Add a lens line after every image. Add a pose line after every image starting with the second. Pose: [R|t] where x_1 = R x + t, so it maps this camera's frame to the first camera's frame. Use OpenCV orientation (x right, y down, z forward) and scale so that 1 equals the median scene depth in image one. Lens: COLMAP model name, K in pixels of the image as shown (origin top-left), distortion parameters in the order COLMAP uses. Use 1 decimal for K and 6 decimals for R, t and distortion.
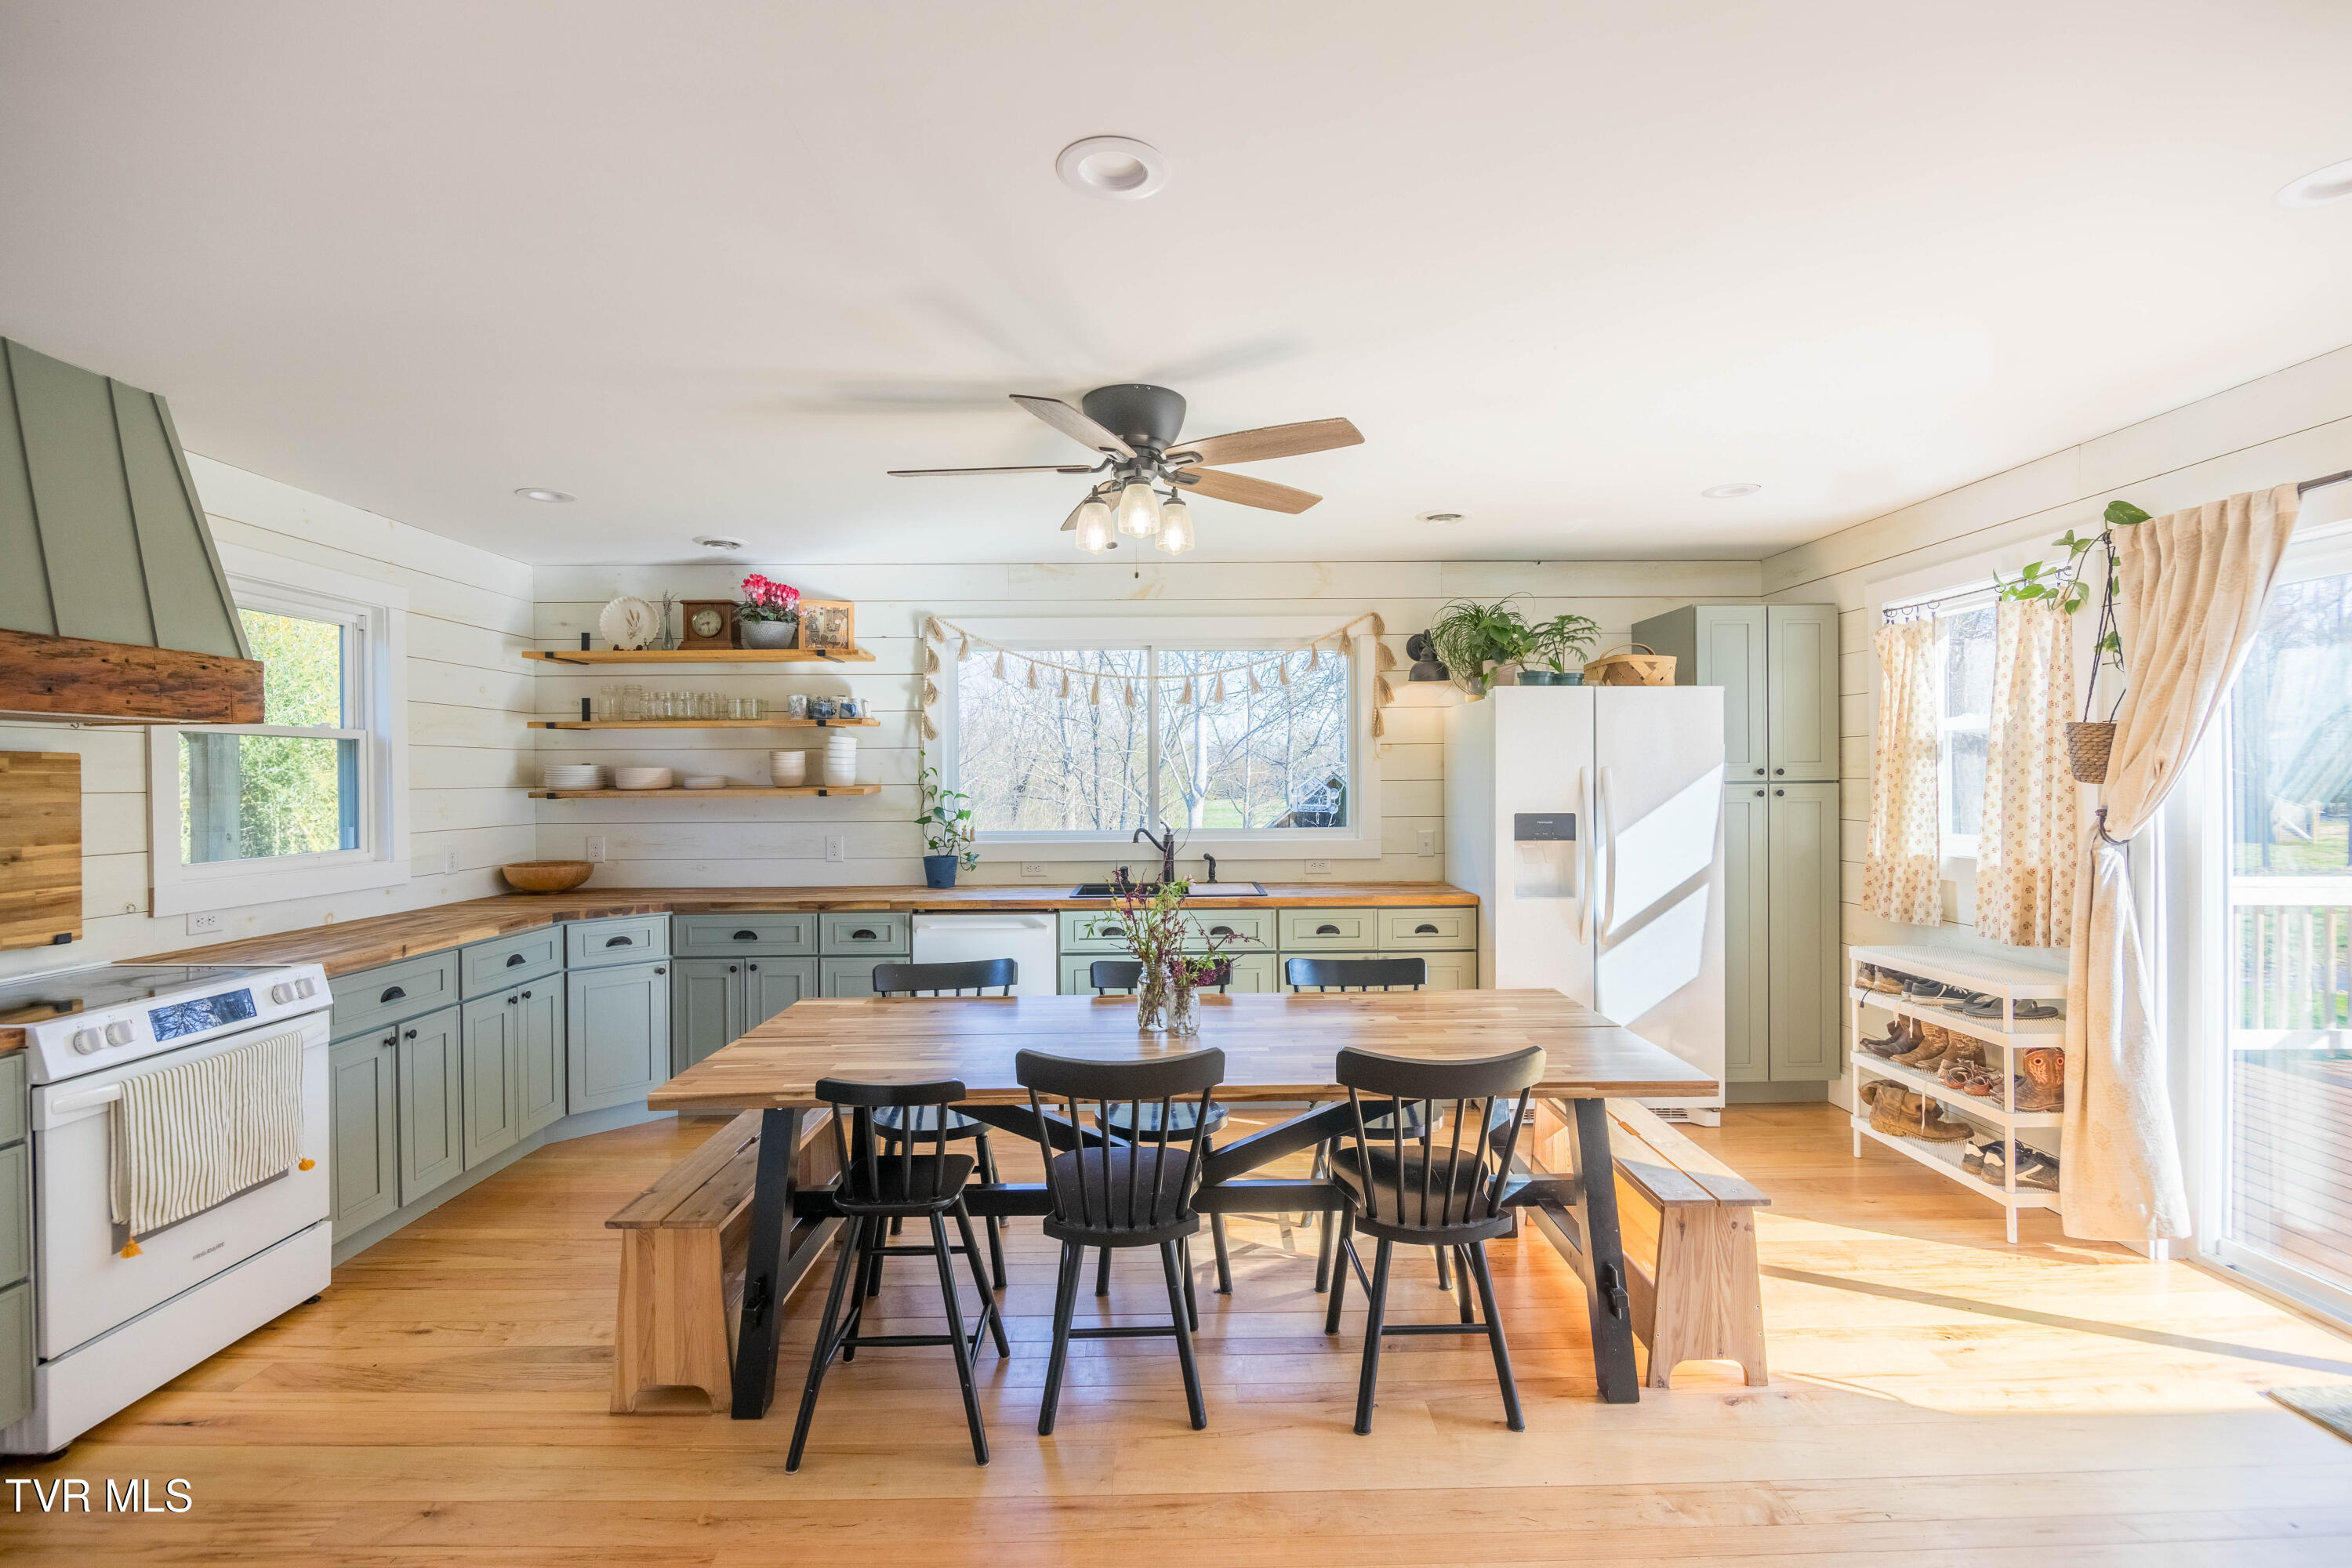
lens RADIAL K [[1067.3, 0, 1188.0], [0, 1067.3, 787.2], [0, 0, 1]] dist [-0.010722, -0.003573]
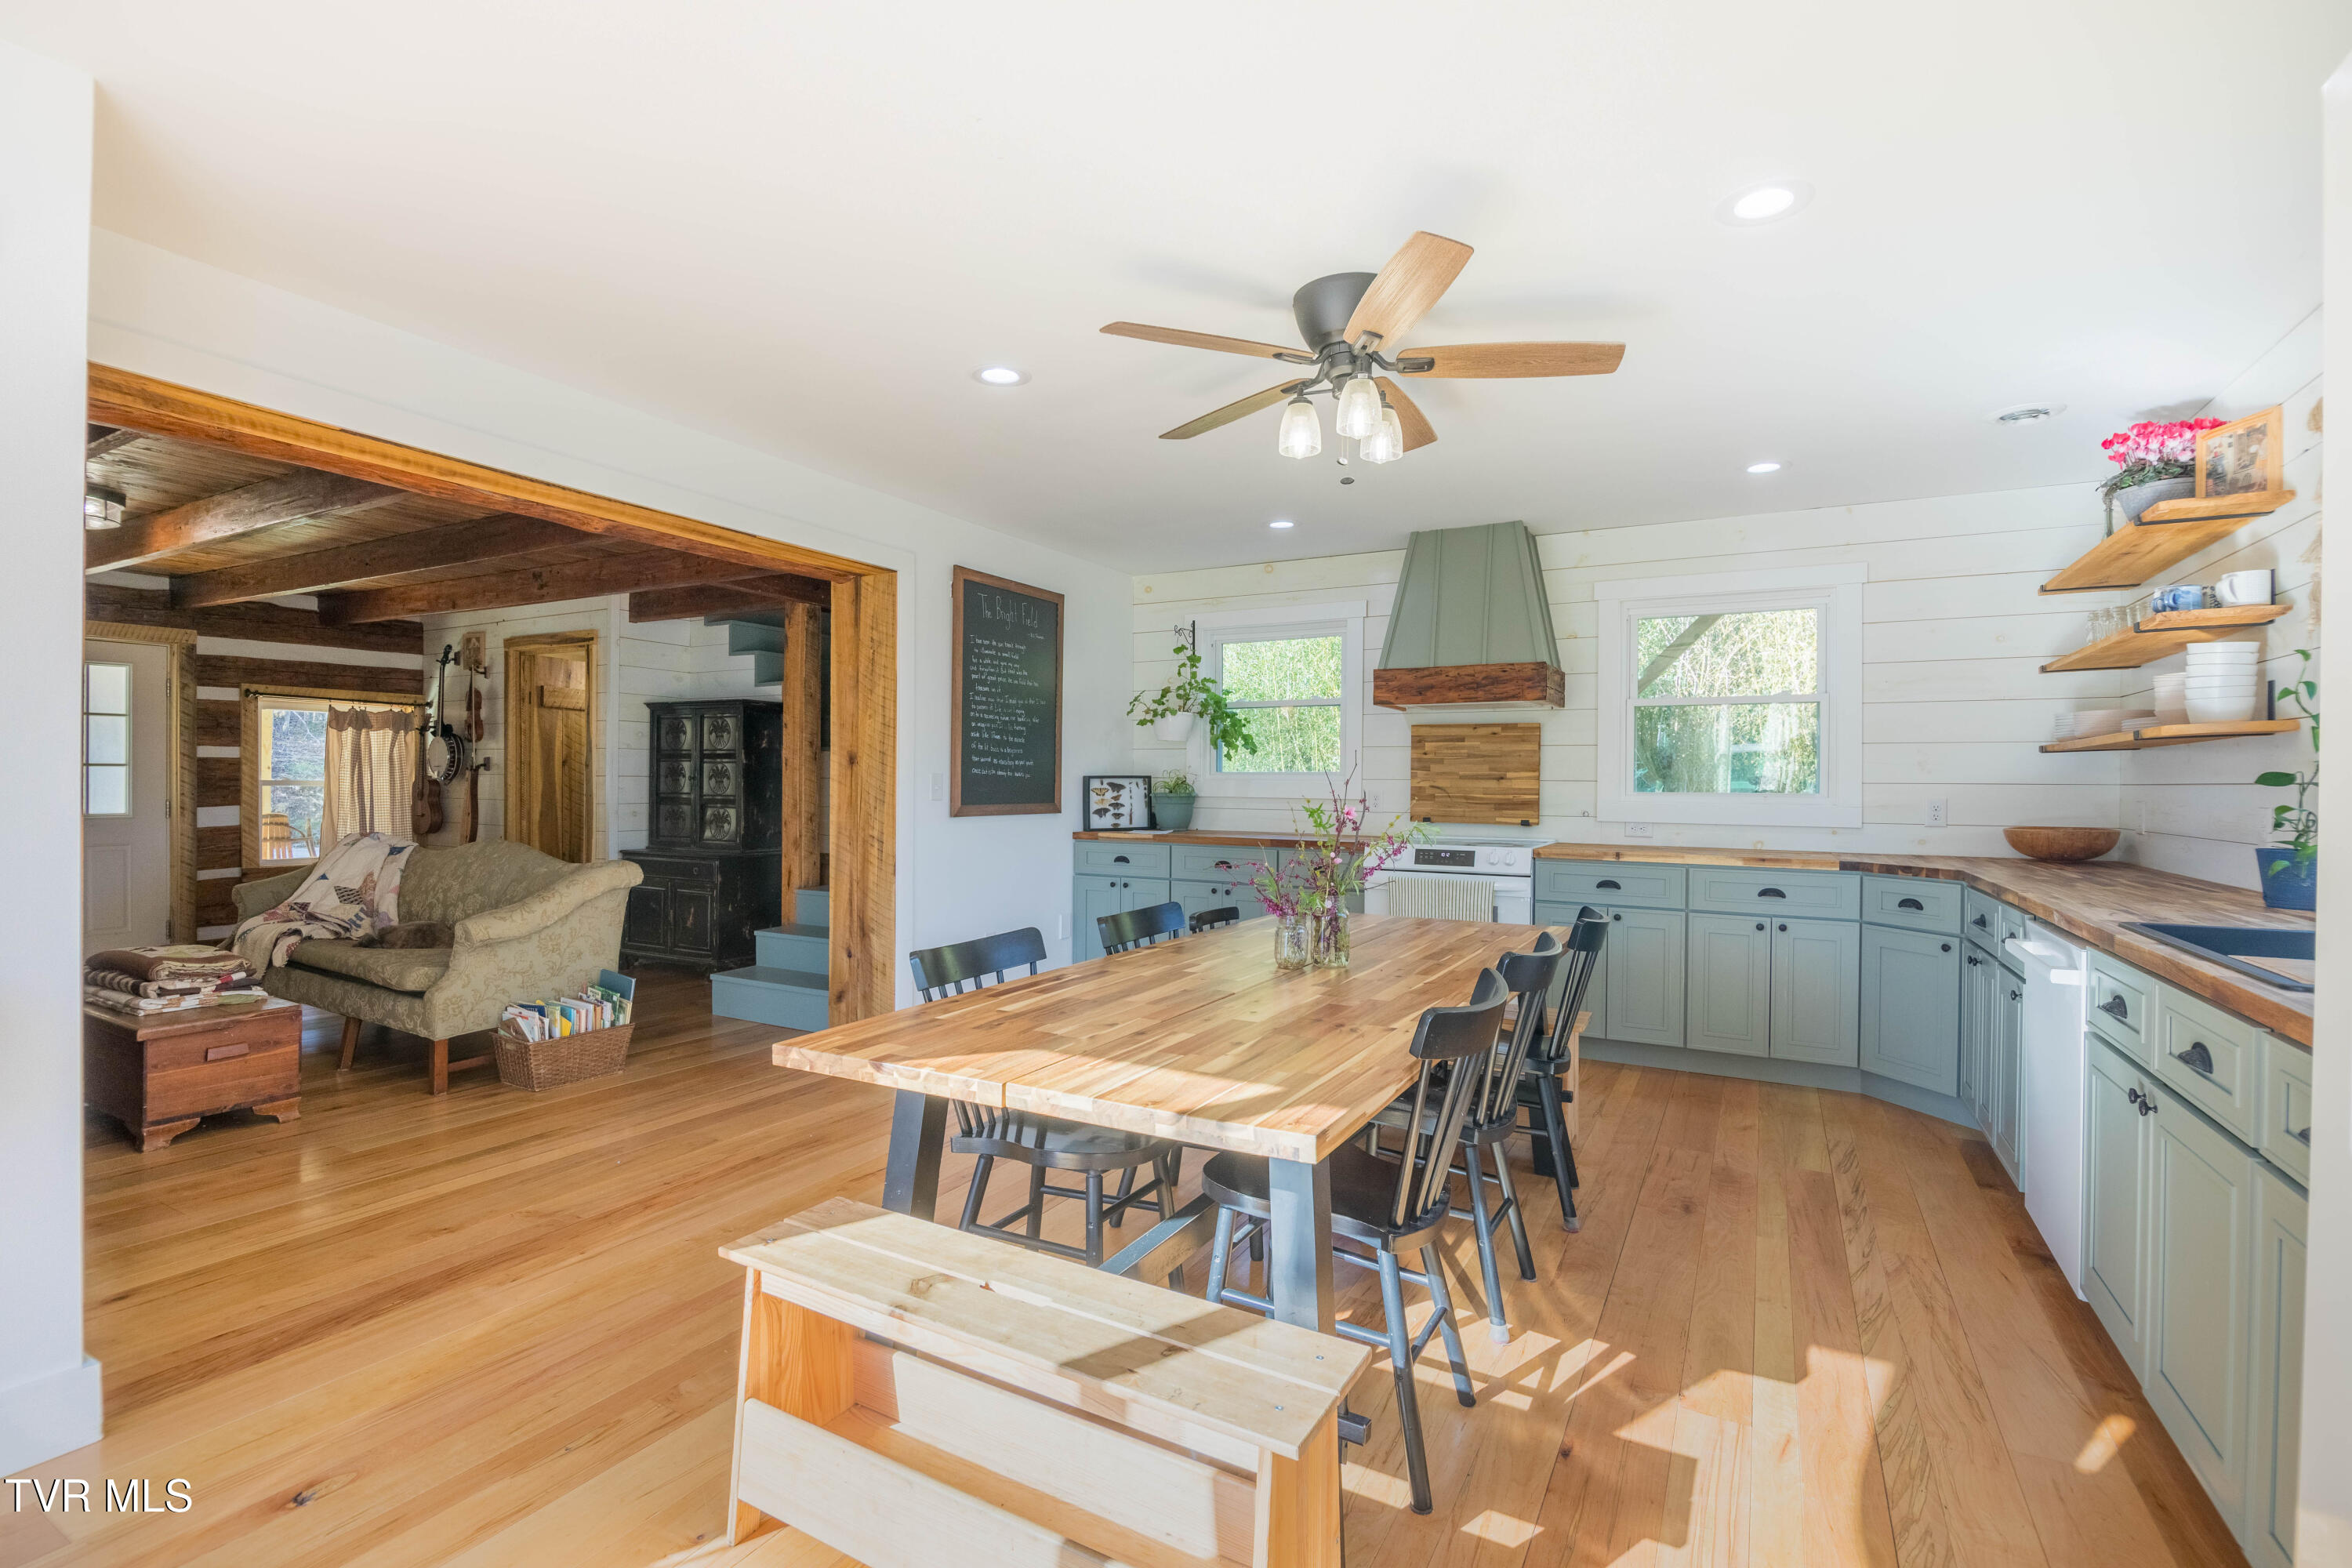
lens RADIAL K [[1067.3, 0, 1187.9], [0, 1067.3, 785.7], [0, 0, 1]] dist [-0.010722, -0.003573]
pose [[-0.482490, 0.005376, -0.875885, 0.514431], [-0.014067, 0.999805, 0.013886, 0.035440], [0.875788, 0.019021, -0.482320, 0.813652]]
